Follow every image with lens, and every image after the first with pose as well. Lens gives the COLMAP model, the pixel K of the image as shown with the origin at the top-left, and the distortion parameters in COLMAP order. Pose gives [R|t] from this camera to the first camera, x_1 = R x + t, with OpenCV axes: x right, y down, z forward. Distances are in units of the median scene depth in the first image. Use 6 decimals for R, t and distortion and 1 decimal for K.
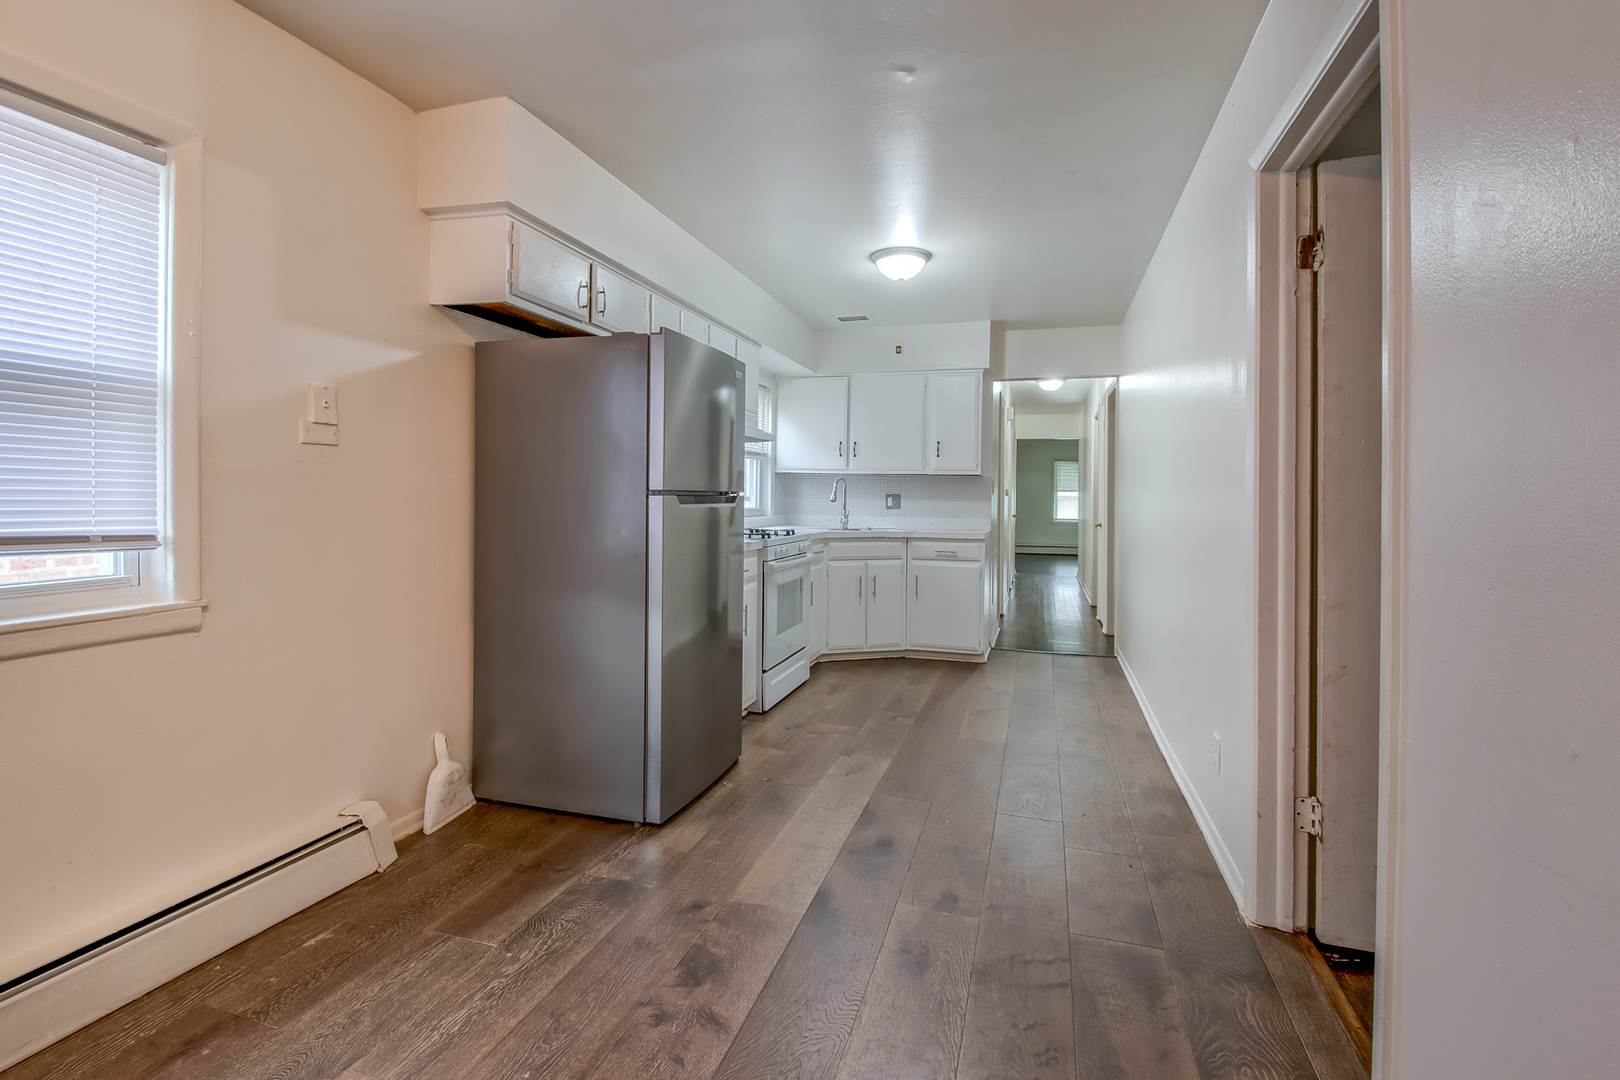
lens RADIAL K [[706.7, 0, 808.7], [0, 706.7, 496.3], [0, 0, 1]] dist [0.002983, 0.000164]
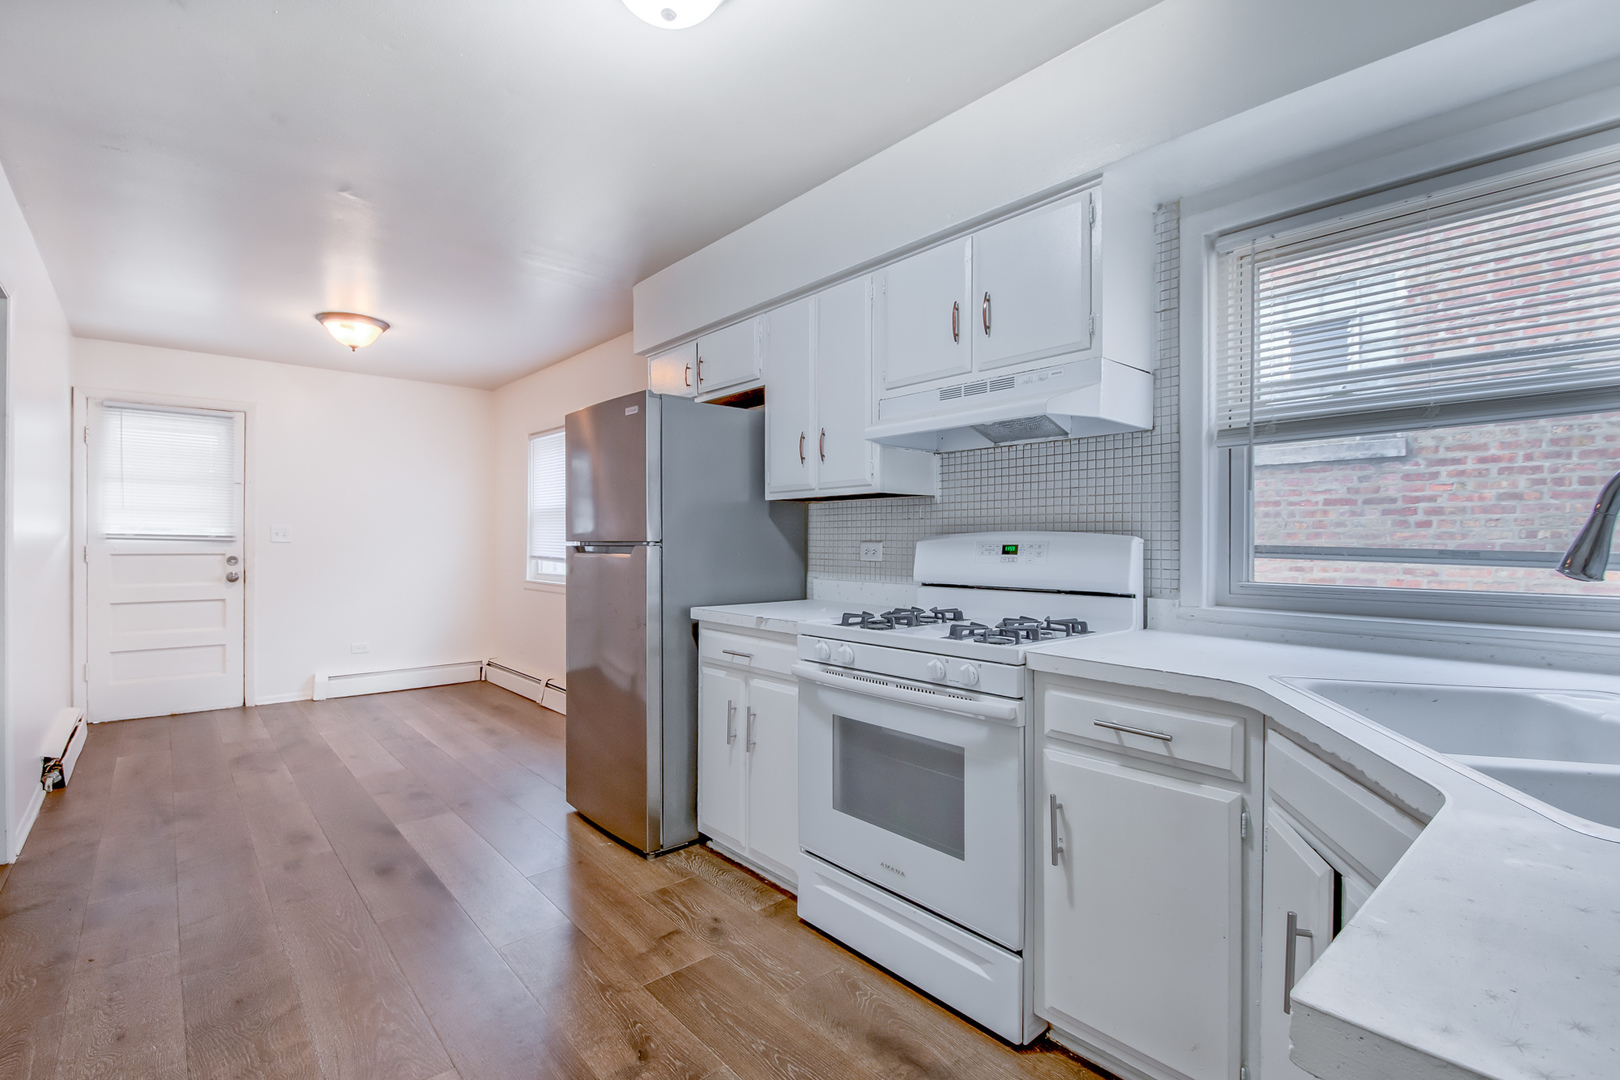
lens RADIAL K [[749.3, 0, 810.0], [0, 749.3, 540.0], [0, 0, 1]] dist [0.030736, -0.029416]
pose [[-0.516639, -0.013075, -0.856103, 0.346503], [-0.006153, 0.999914, -0.011559, 0.000749], [0.856181, -0.000704, -0.516675, 0.979400]]
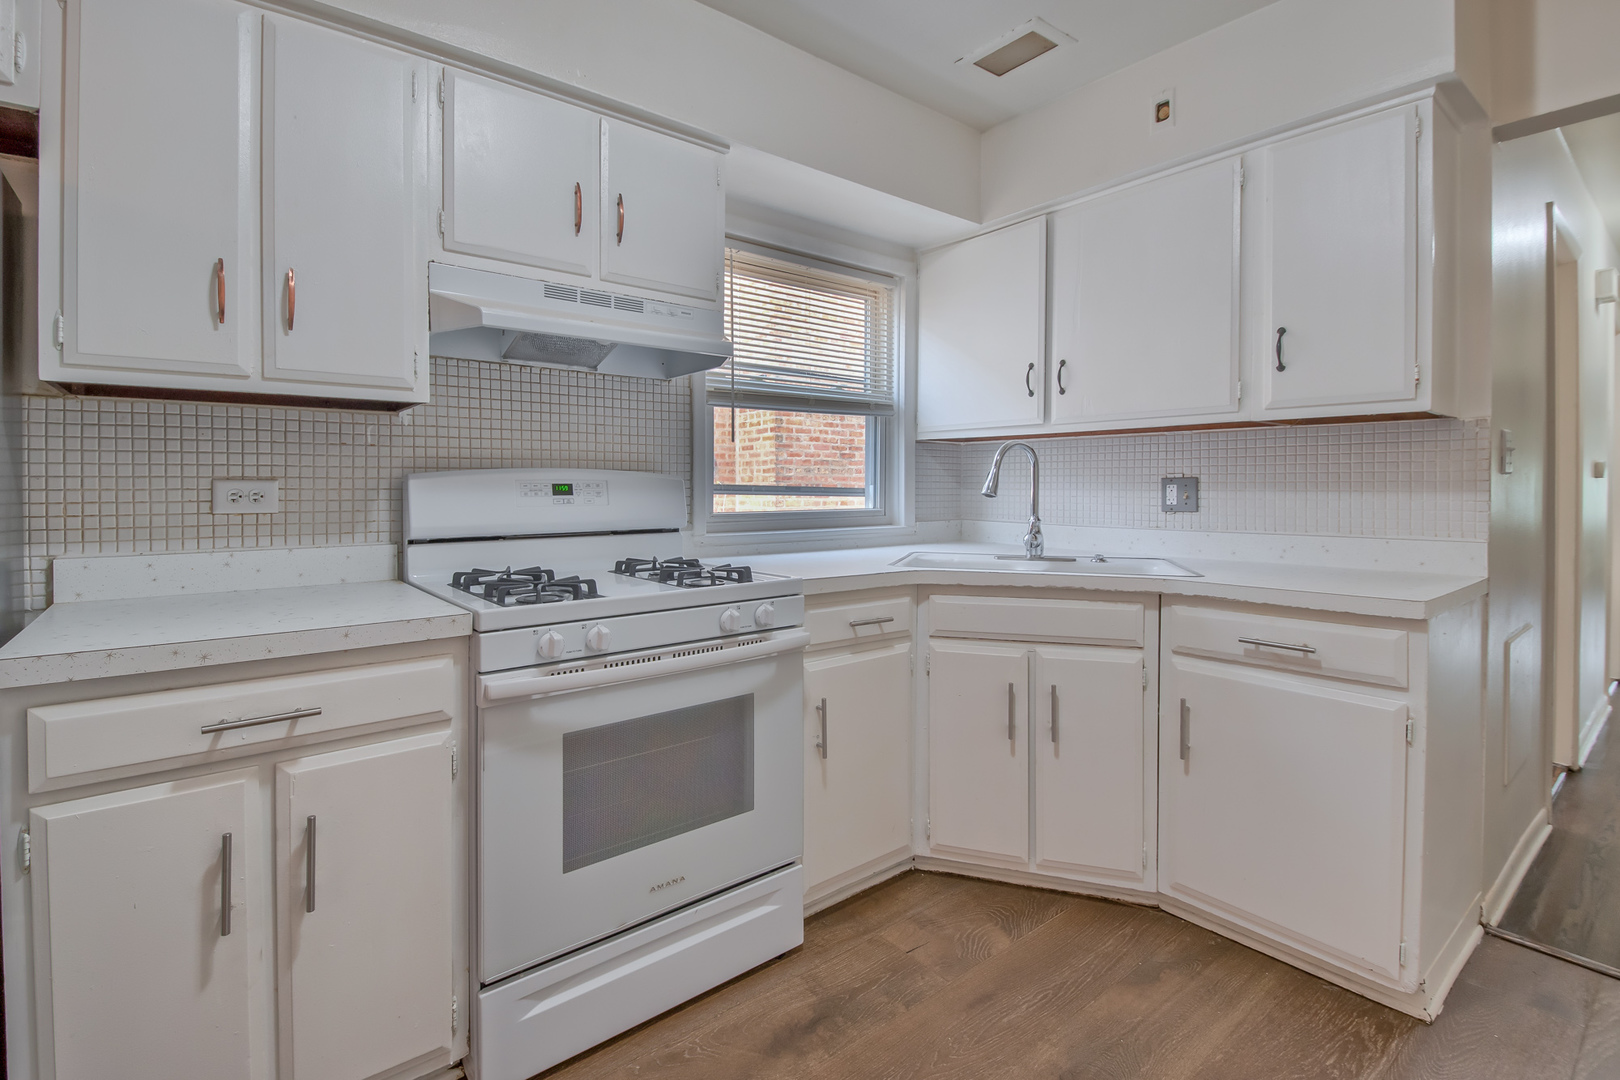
lens RADIAL K [[706.7, 0, 808.7], [0, 706.7, 496.3], [0, 0, 1]] dist [0.002983, 0.000164]
pose [[0.820745, -0.005254, -0.571270, 0.202541], [0.011519, 0.999907, 0.007353, 0.003028], [0.571178, -0.012616, 0.820729, 0.595466]]
